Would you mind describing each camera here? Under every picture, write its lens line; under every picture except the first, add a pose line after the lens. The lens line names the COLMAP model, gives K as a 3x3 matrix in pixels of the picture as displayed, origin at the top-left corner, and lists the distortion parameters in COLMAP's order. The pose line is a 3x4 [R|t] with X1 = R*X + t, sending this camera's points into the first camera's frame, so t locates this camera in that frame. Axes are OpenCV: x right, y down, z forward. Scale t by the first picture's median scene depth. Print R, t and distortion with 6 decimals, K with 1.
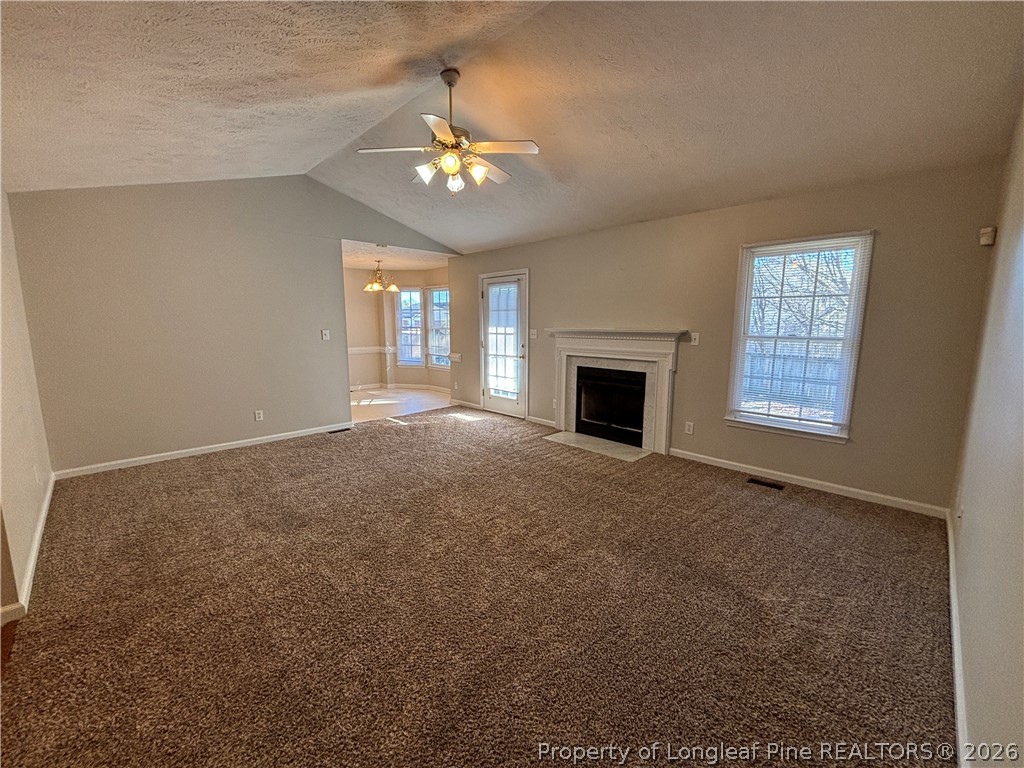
lens RADIAL K [[416.8, 0, 512.0], [0, 416.8, 384.0], [0, 0, 1]] dist [0.001641, -0.000001]
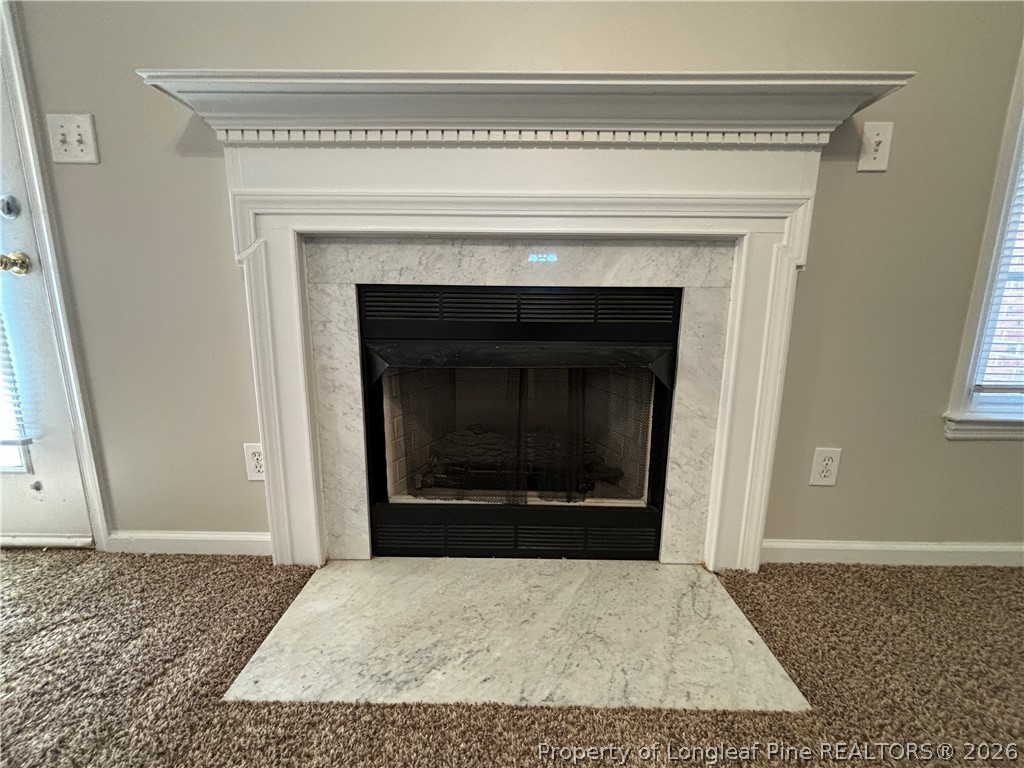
lens RADIAL K [[416.8, 0, 512.0], [0, 416.8, 384.0], [0, 0, 1]] dist [0.001641, -0.000001]
pose [[0.708321, -0.123615, 0.694982, 0.050821], [0.095887, 0.992271, 0.078766, 0.001045], [-0.699348, 0.010848, 0.714699, 0.768847]]
